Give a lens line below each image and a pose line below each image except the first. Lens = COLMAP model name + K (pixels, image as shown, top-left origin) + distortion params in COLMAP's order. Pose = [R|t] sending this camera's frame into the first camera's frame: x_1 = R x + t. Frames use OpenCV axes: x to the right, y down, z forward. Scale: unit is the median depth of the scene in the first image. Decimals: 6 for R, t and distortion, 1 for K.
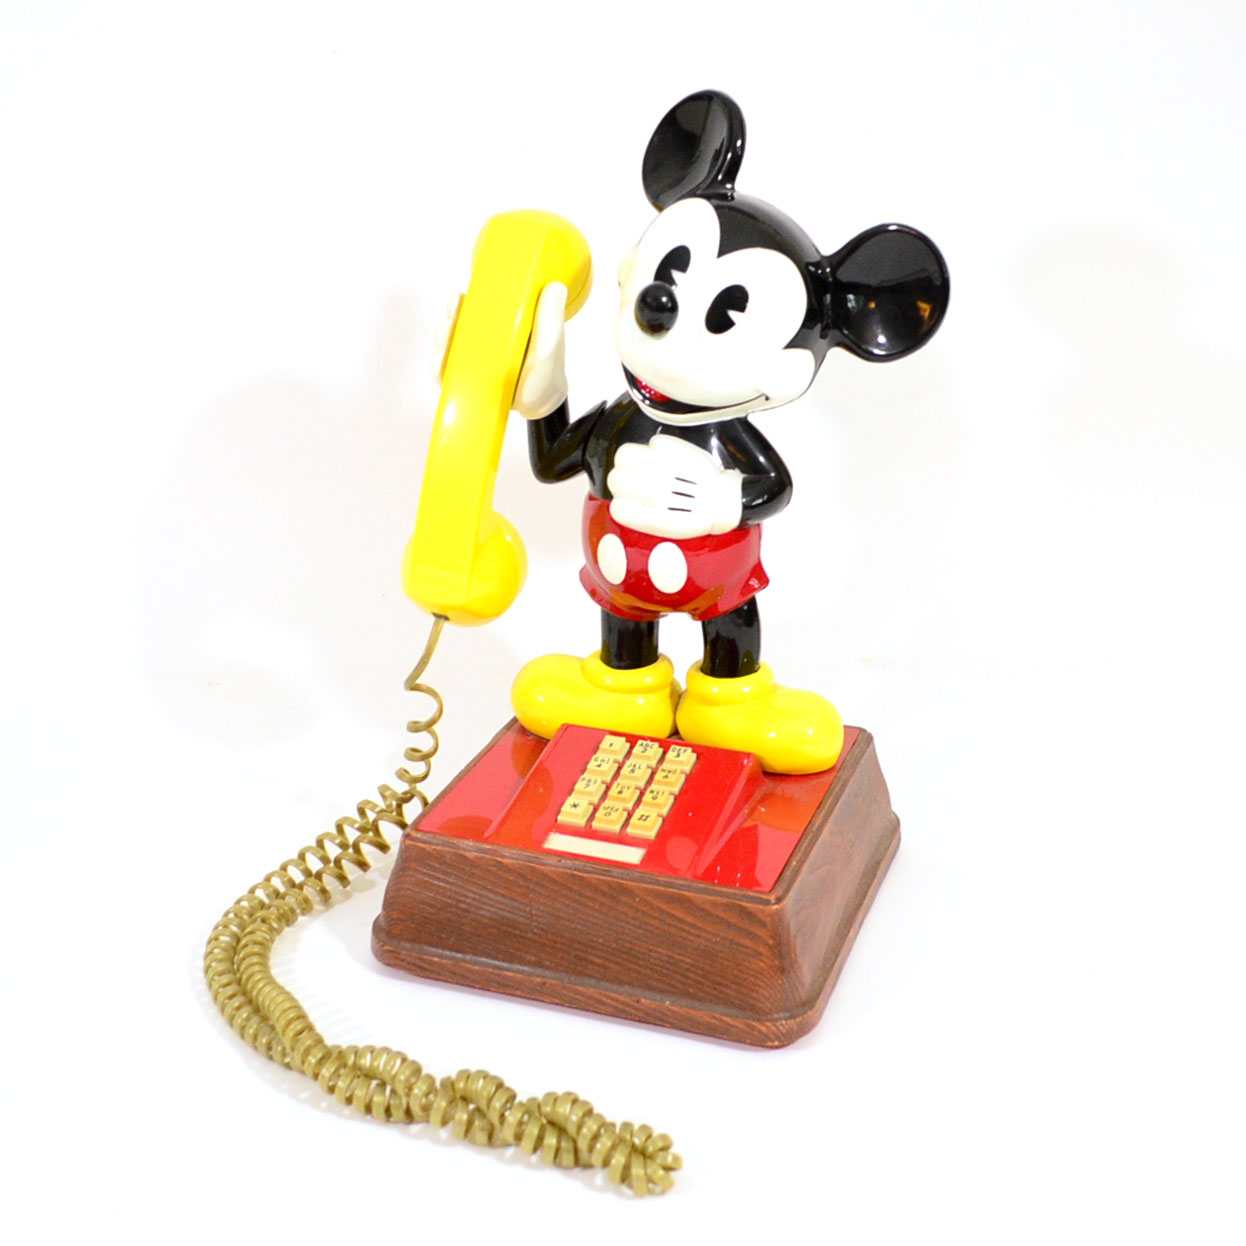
lens RADIAL K [[1949.6, 0, 656.7], [0, 1949.6, 623.3], [0, 0, 1]] dist [-0.012296, -0.016968]
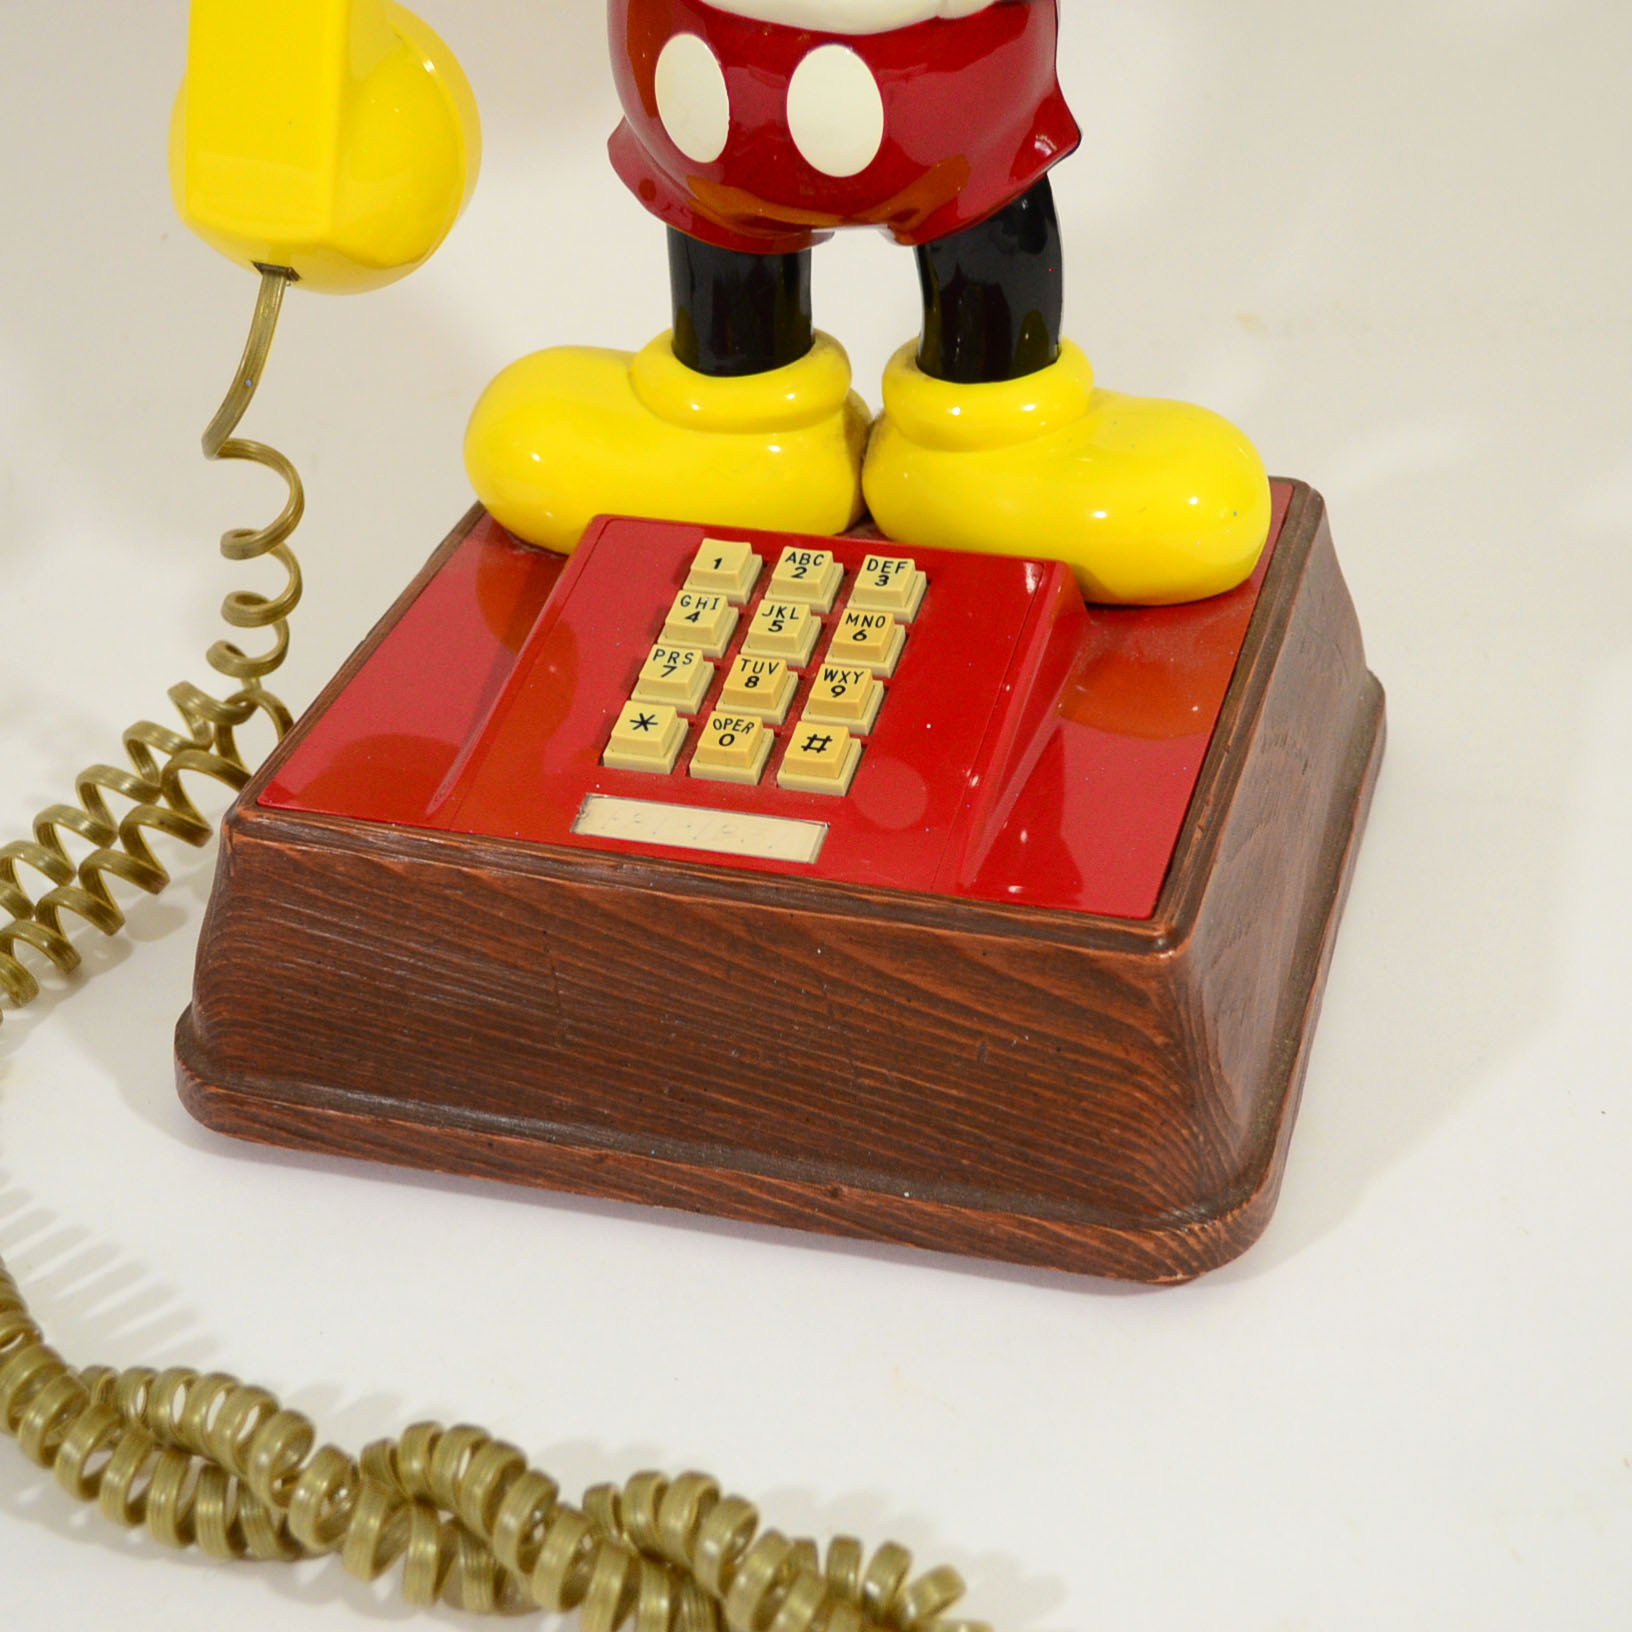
lens RADIAL K [[2765.0, 0, 816.0], [0, 2765.0, 816.0], [0, 0, 1]] dist [-0.032549, -0.027348]
pose [[0.997201, -0.065146, 0.036683, -0.028365], [0.057196, 0.980722, 0.186850, 0.007128], [-0.048149, -0.184229, 0.981703, 0.427039]]
